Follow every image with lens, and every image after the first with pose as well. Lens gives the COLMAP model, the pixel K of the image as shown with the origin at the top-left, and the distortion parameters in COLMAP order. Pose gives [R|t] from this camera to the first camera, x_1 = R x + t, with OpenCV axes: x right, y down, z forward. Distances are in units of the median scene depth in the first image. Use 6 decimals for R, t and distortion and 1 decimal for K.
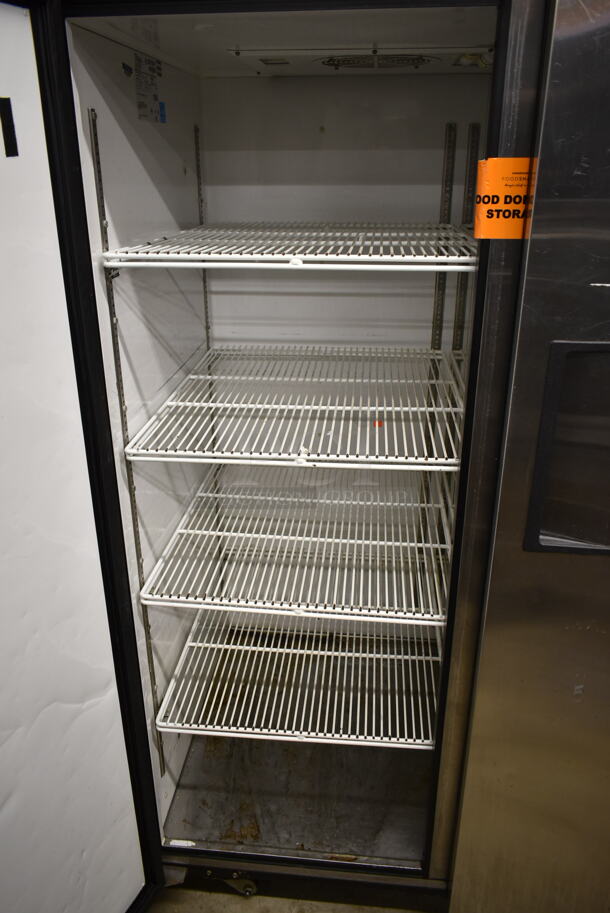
lens RADIAL K [[700.7, 0, 304.9], [0, 700.7, 439.1], [0, 0, 1]] dist [0.001679, 0.002054]
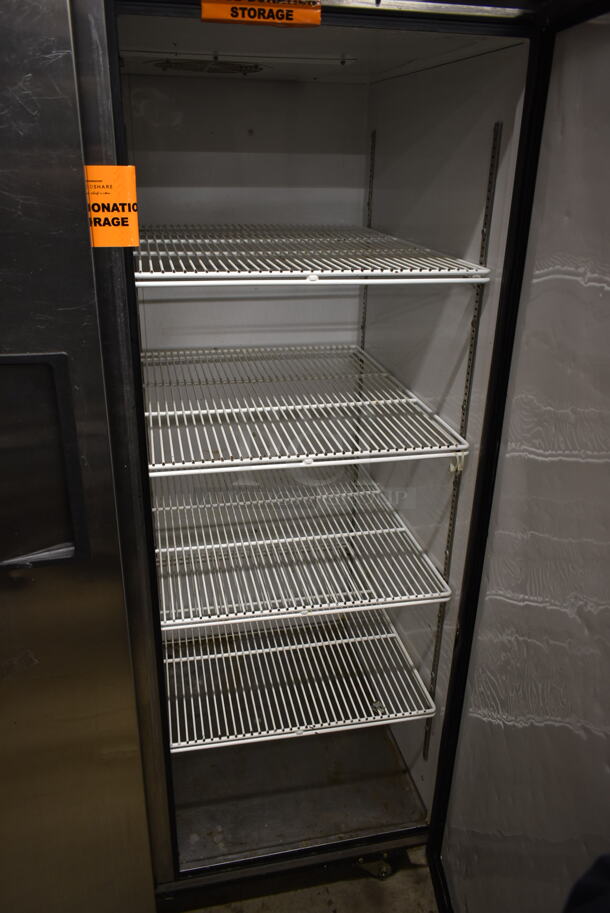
lens RADIAL K [[696.2, 0, 303.8], [0, 696.2, 451.3], [0, 0, 1]] dist [-0.018497, 0.005759]
pose [[0.958778, -0.086890, 0.270545, -0.222023], [0.083634, 0.996218, 0.023564, -0.005857], [-0.271569, 0.000034, 0.962419, 0.022445]]
